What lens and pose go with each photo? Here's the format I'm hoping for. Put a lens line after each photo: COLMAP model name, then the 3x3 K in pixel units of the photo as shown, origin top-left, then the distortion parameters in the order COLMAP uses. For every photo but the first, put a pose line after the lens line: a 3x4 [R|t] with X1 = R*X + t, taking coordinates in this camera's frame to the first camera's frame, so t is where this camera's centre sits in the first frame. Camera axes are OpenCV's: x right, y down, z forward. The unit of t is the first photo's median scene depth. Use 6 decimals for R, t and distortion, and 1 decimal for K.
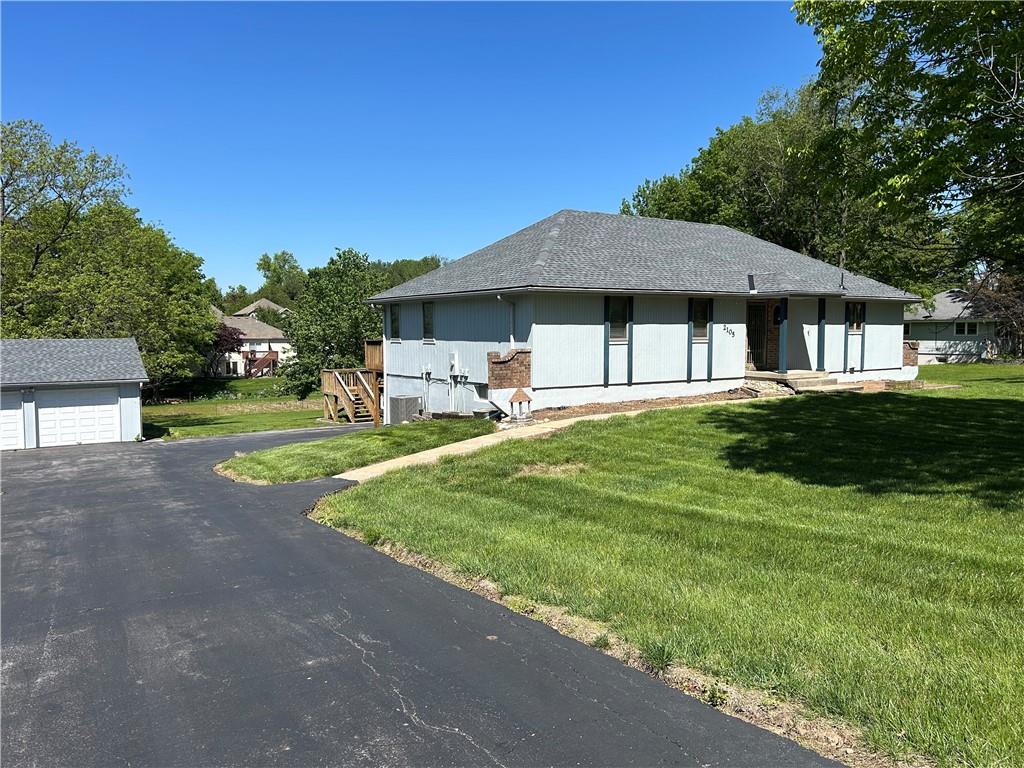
lens RADIAL K [[760.5, 0, 508.6], [0, 760.5, 383.1], [0, 0, 1]] dist [0.050760, -0.005381]
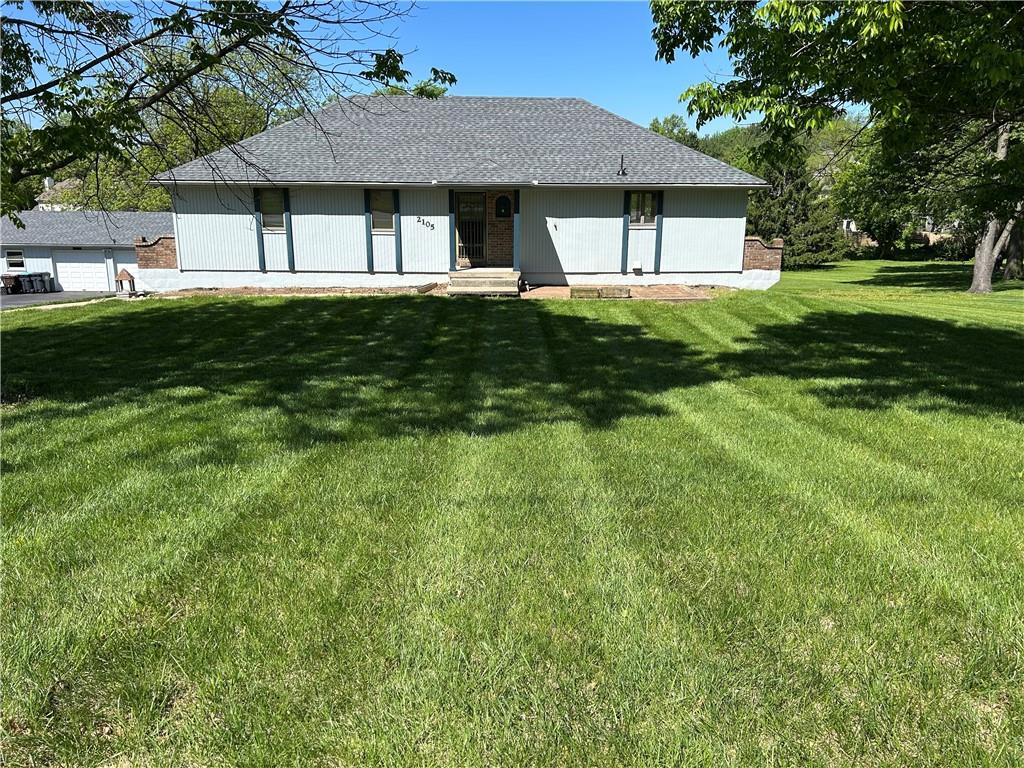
lens RADIAL K [[760.5, 0, 508.3], [0, 760.5, 390.2], [0, 0, 1]] dist [0.050760, -0.005381]
pose [[0.858921, 0.135917, -0.493741, 0.893041], [-0.046244, 0.980783, 0.189542, -0.048747], [0.510015, -0.139969, 0.848701, 0.189783]]
